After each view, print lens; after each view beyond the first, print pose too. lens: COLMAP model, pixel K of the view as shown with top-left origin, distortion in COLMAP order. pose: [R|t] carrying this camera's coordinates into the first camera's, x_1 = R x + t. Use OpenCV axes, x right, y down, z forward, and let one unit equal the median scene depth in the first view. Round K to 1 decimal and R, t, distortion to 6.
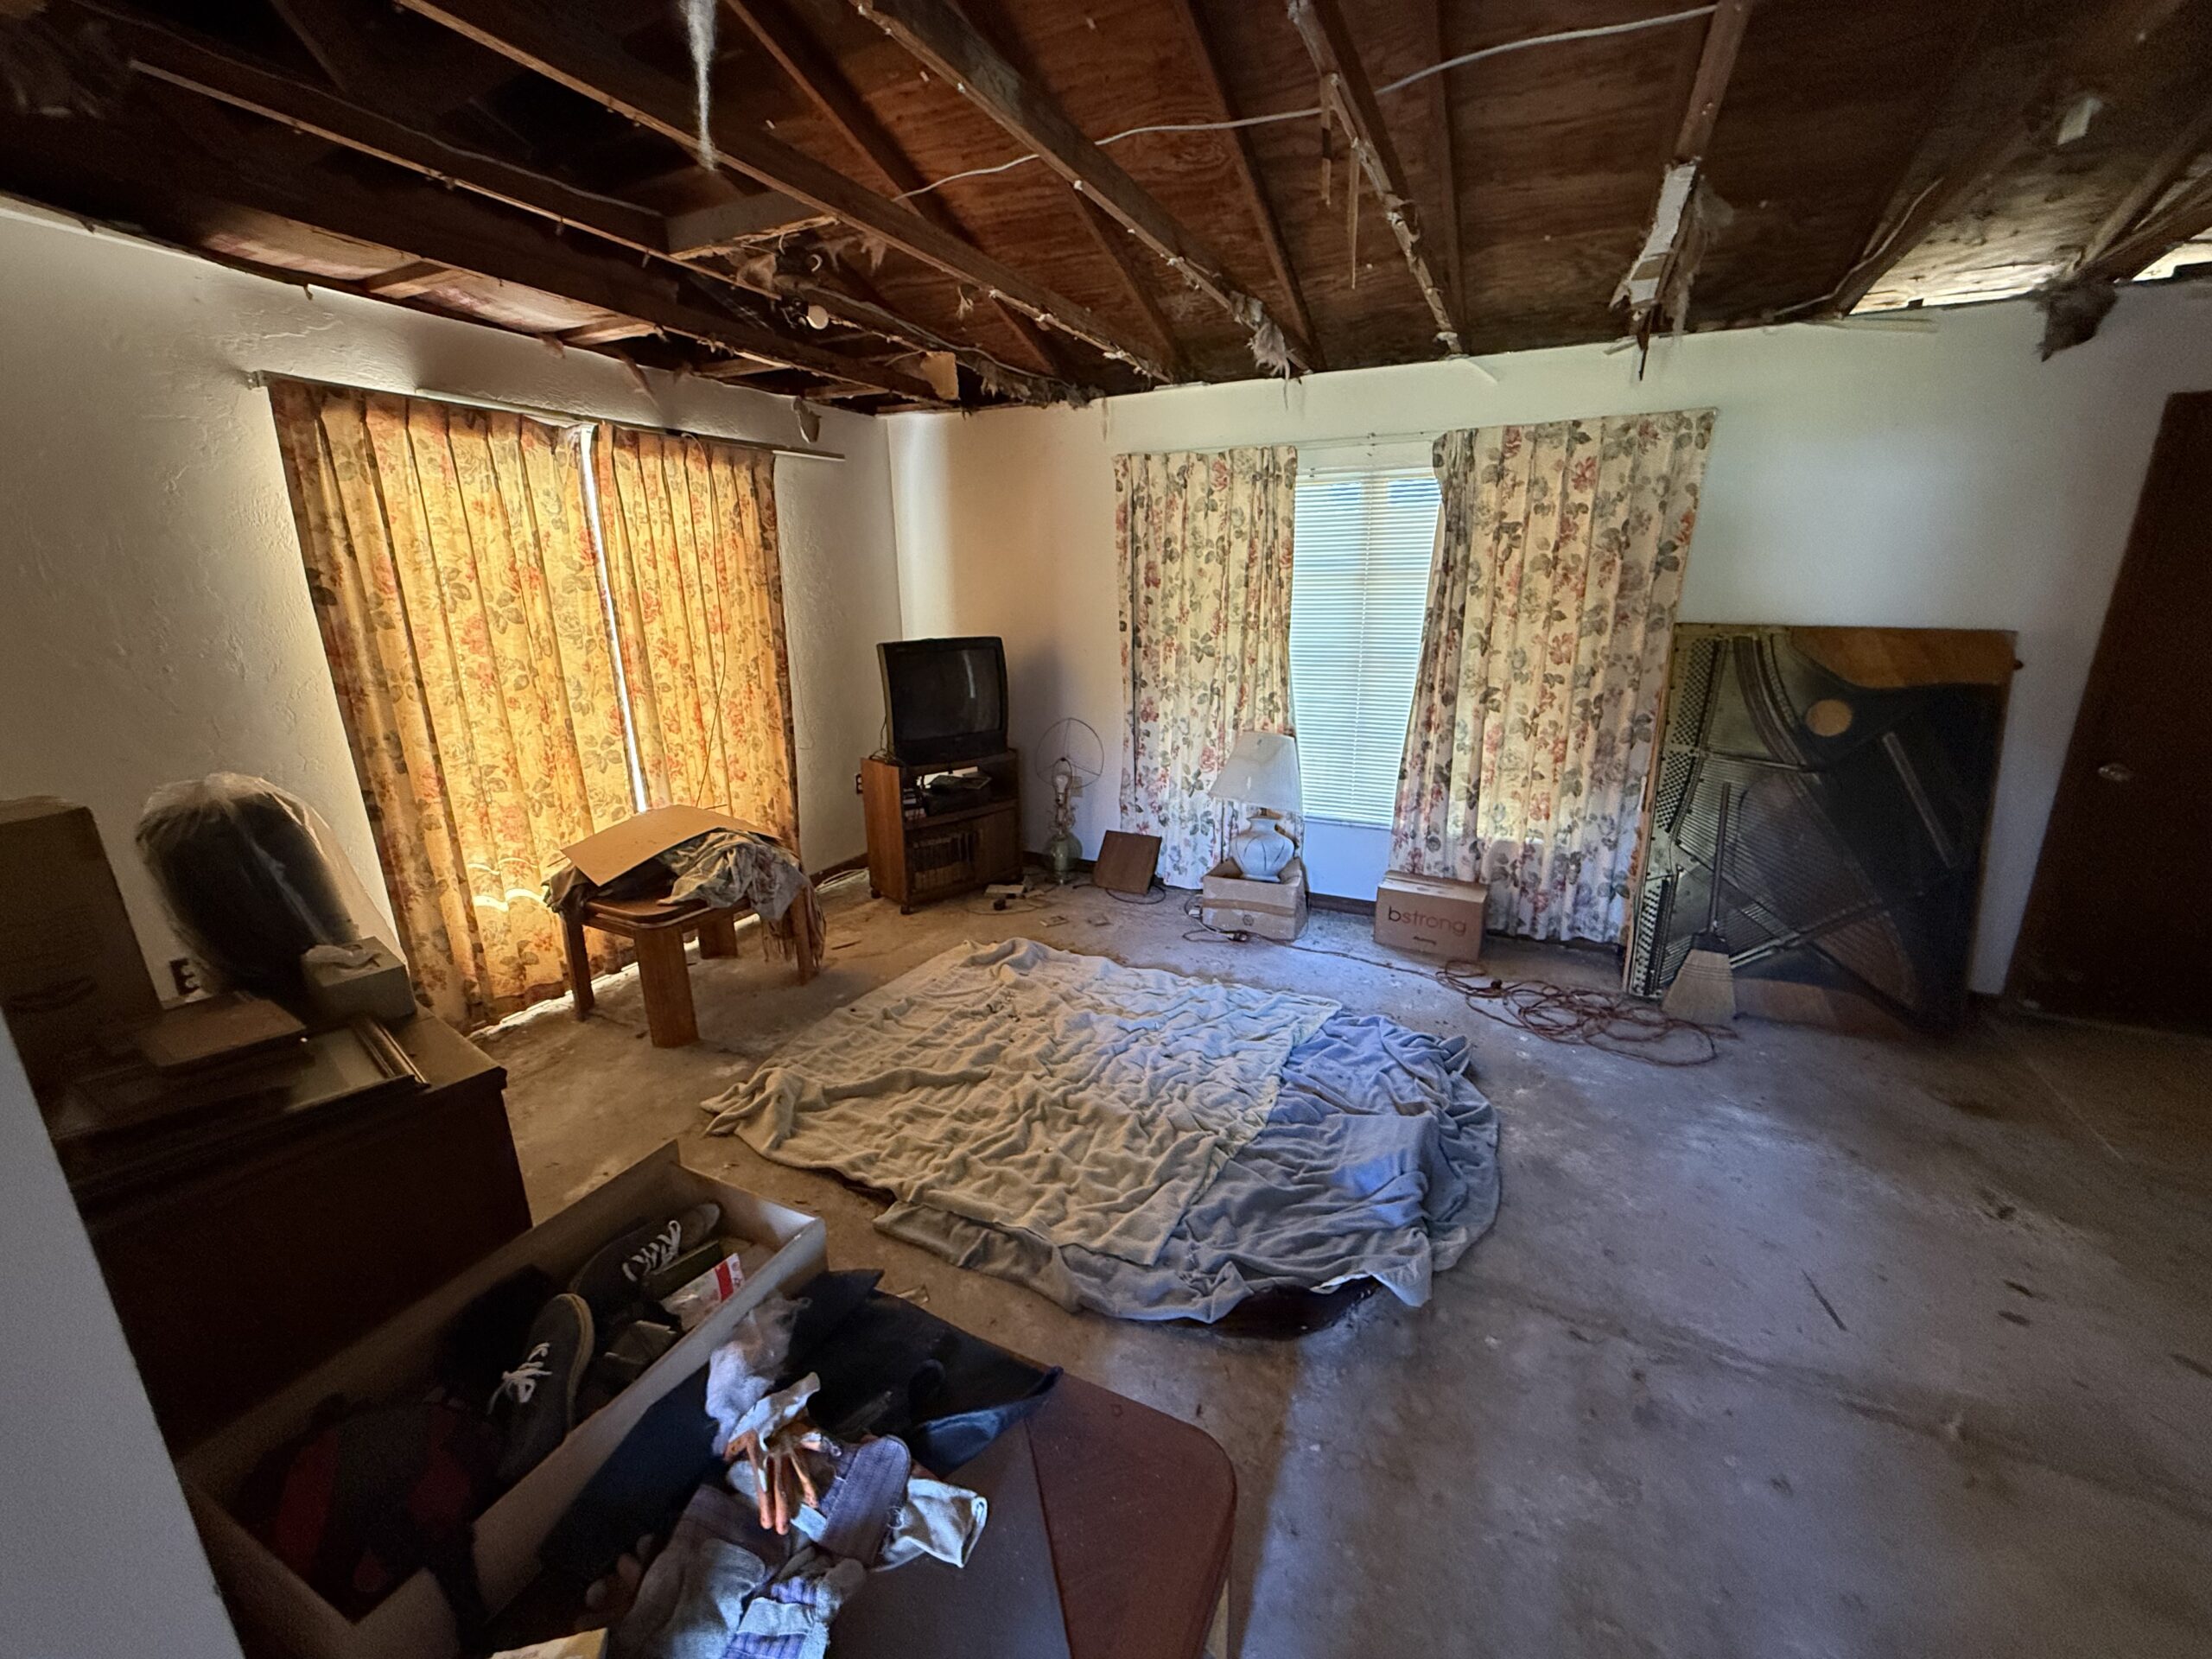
lens RADIAL K [[881.3, 0, 1100.4], [0, 881.3, 827.0], [0, 0, 1]] dist [0.001380, -0.000477]
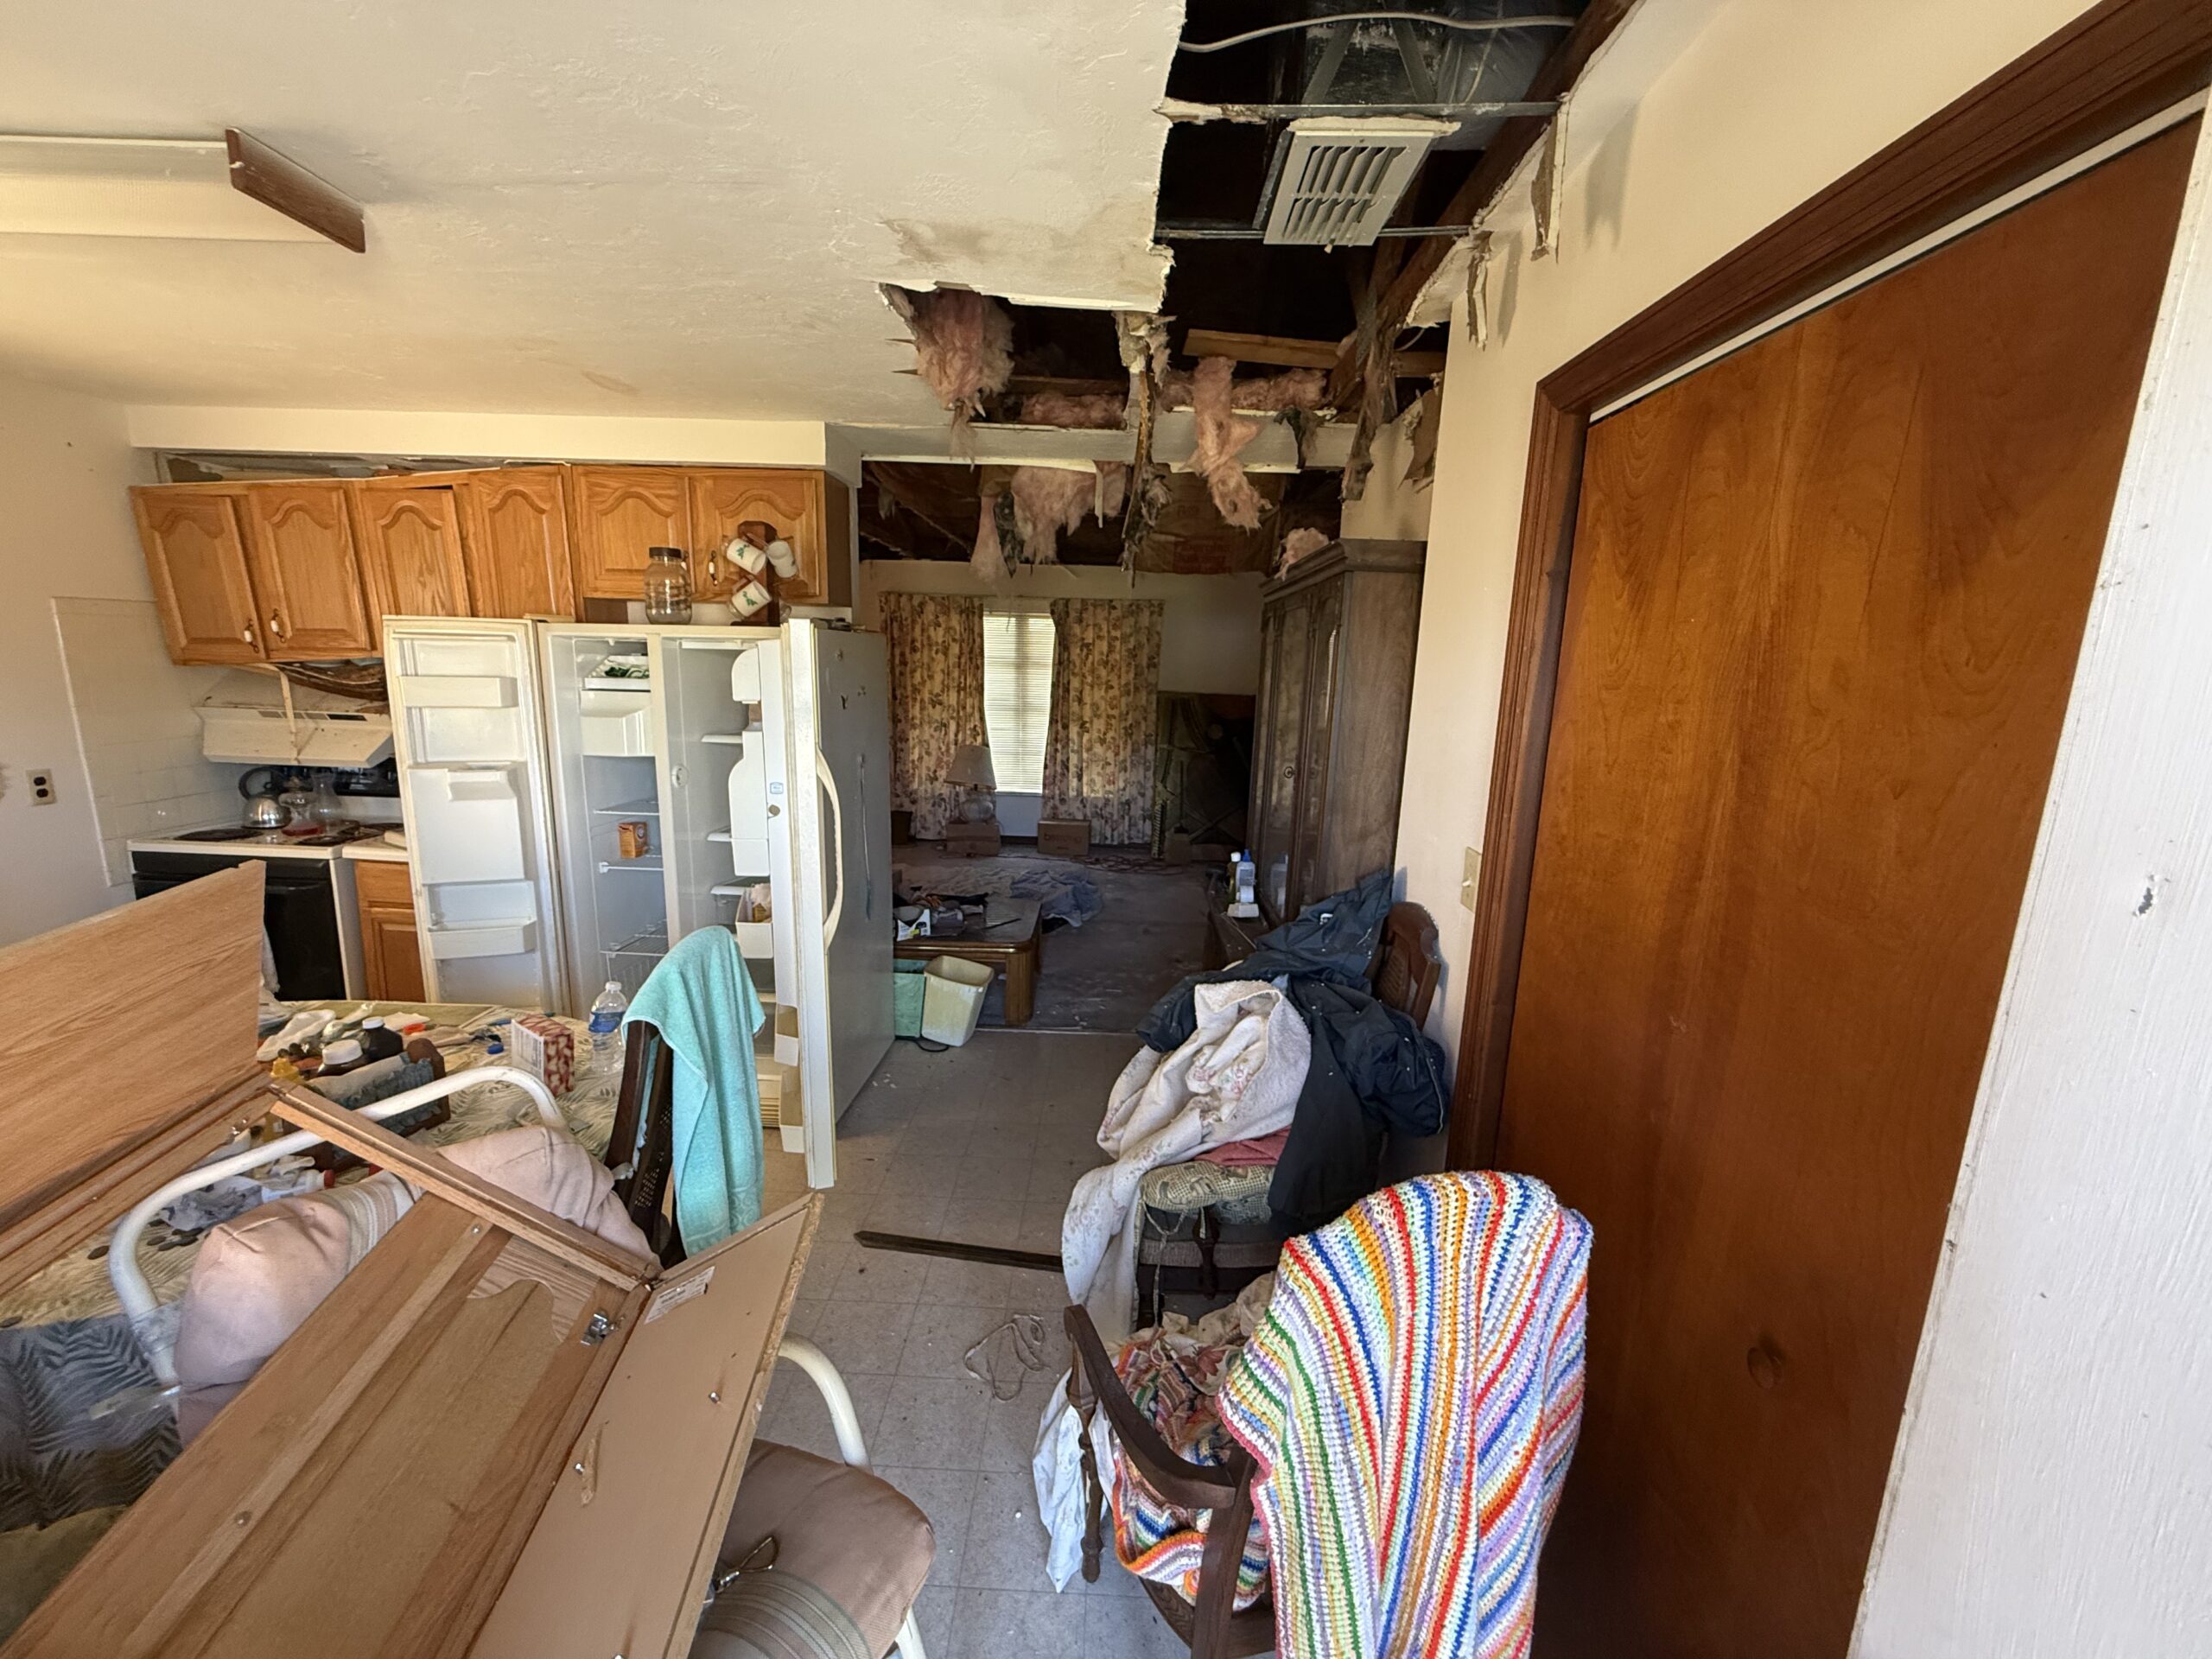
lens RADIAL K [[881.3, 0, 1097.6], [0, 881.3, 827.1], [0, 0, 1]] dist [0.001380, -0.000477]
pose [[0.907256, -0.042173, 0.418459, -0.429541], [0.075606, 0.995105, -0.063633, 0.239008], [-0.413728, 0.089370, 0.906004, -0.917895]]
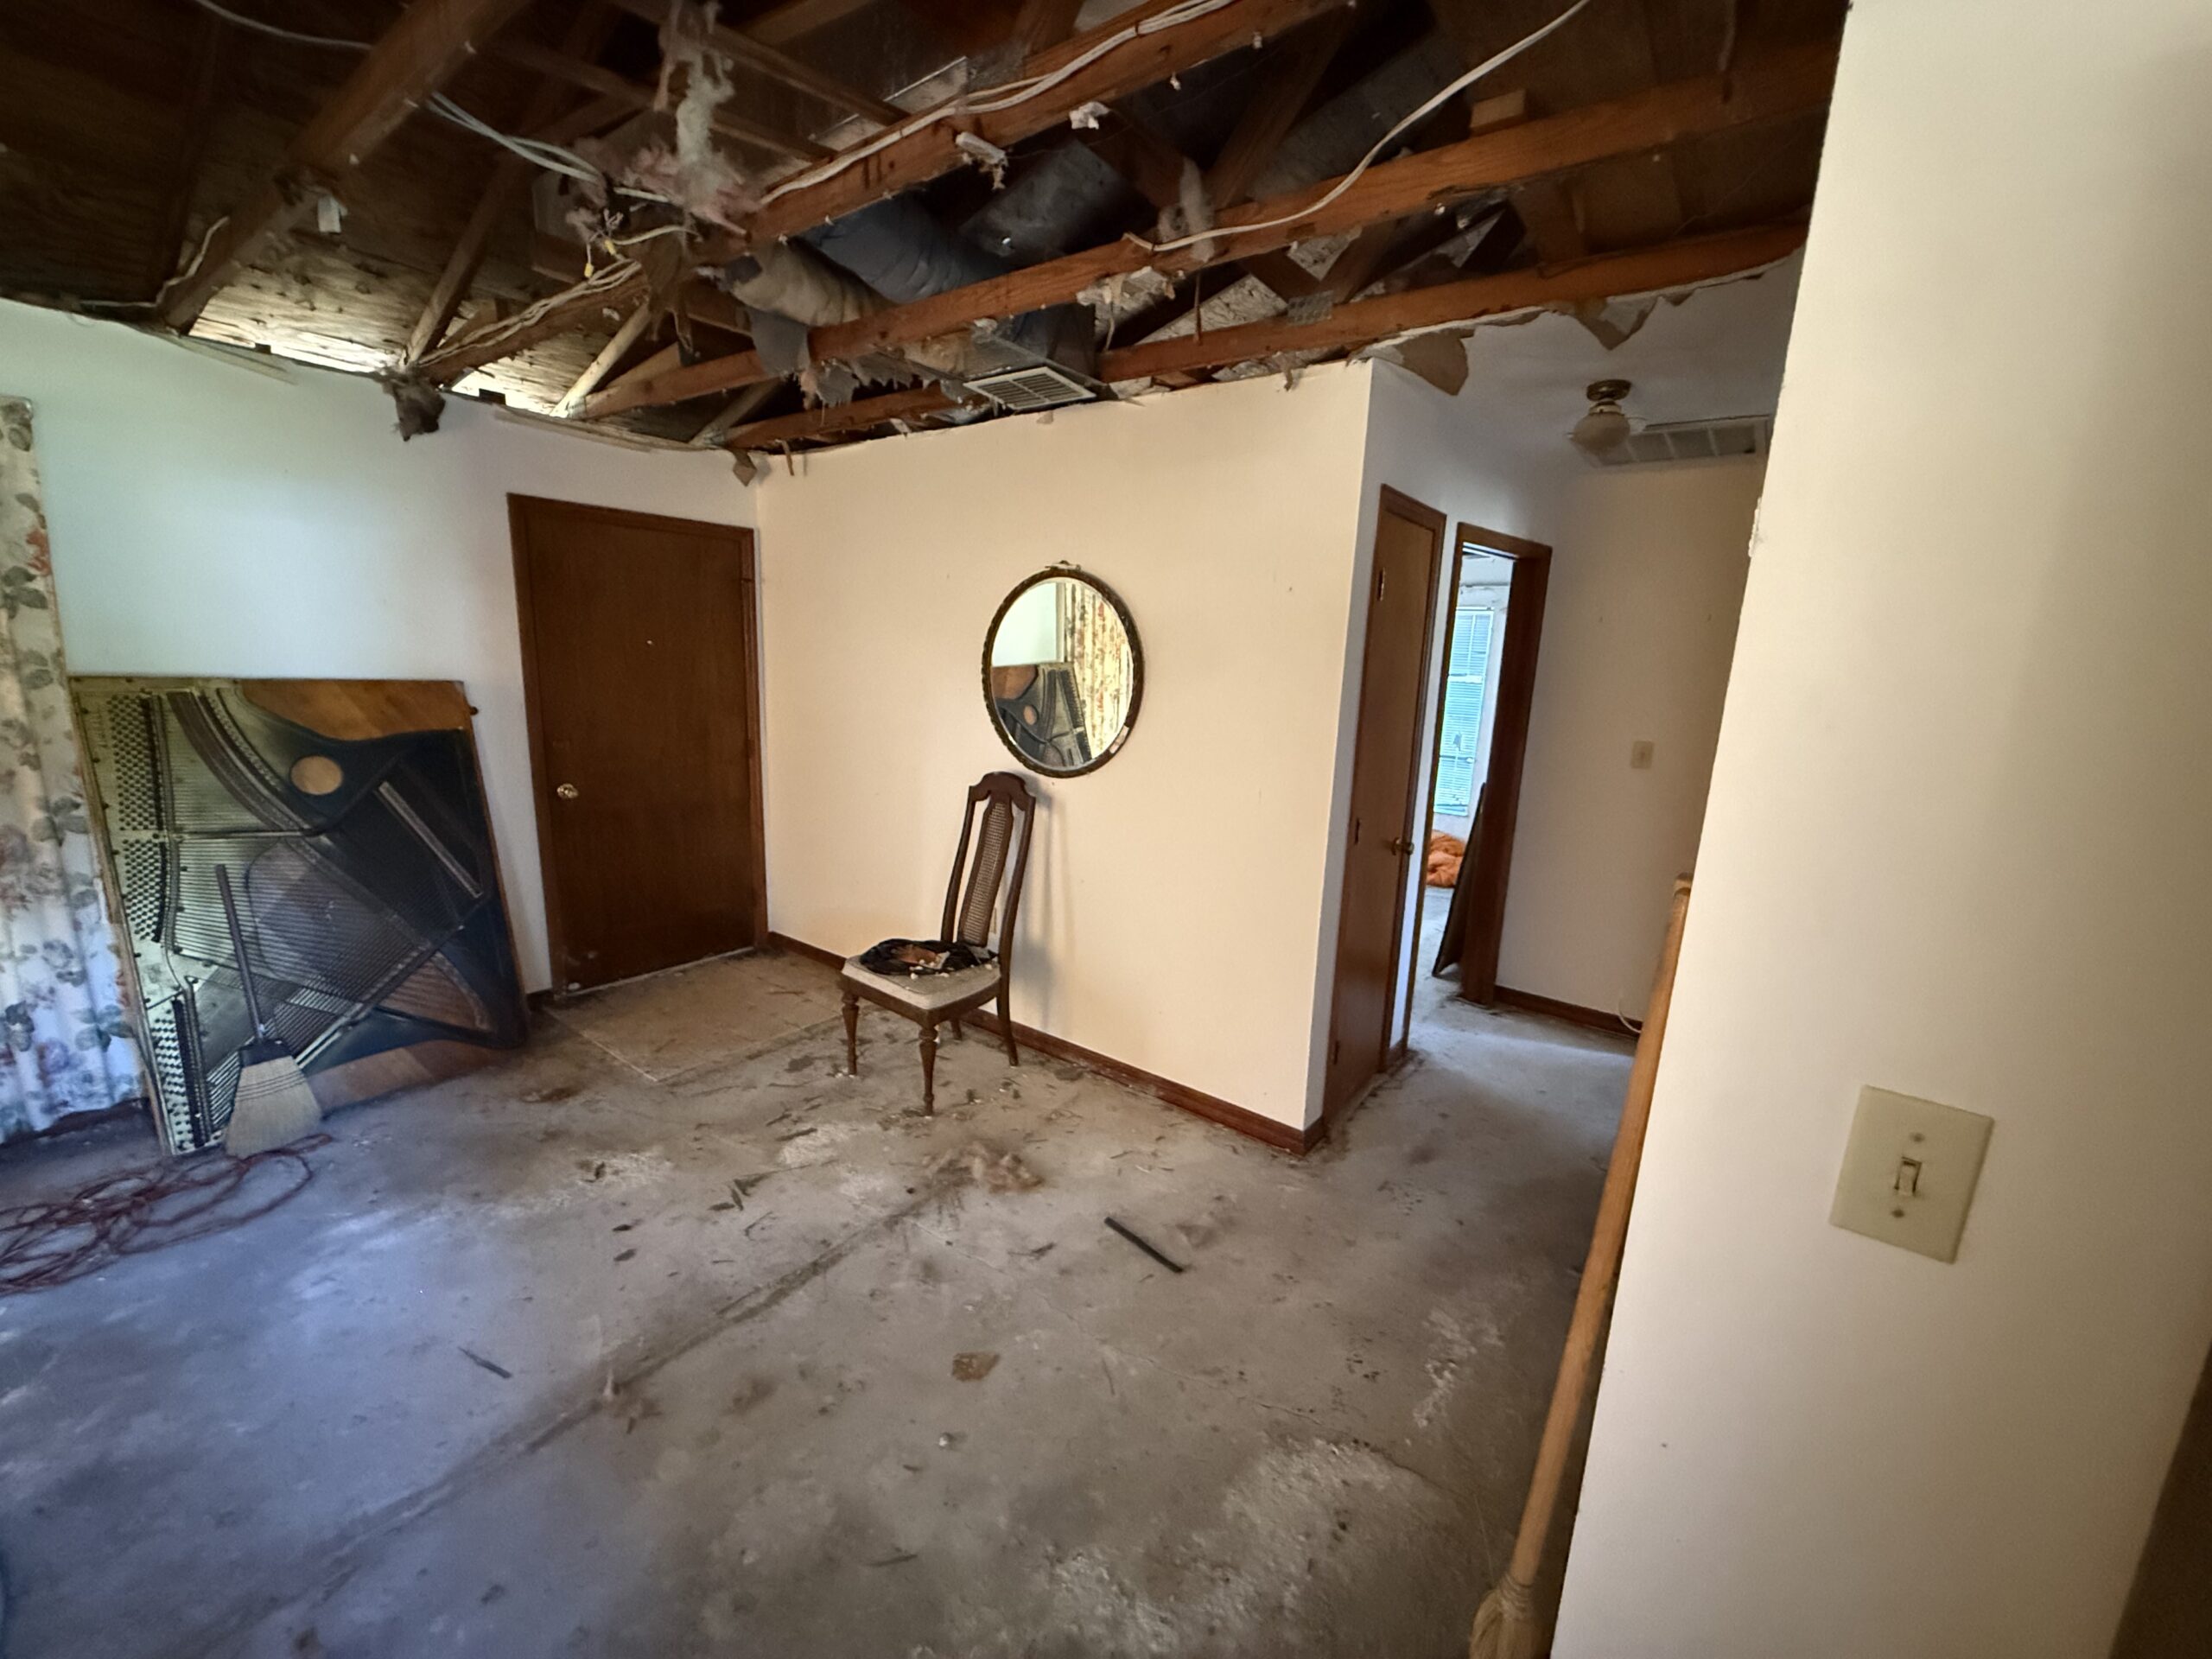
lens RADIAL K [[881.3, 0, 1096.6], [0, 881.3, 829.5], [0, 0, 1]] dist [0.001380, -0.000477]
pose [[0.188157, -0.181220, 0.965275, 0.060823], [0.218750, 0.965874, 0.138693, -0.016010], [-0.957468, 0.185057, 0.221378, 0.008981]]
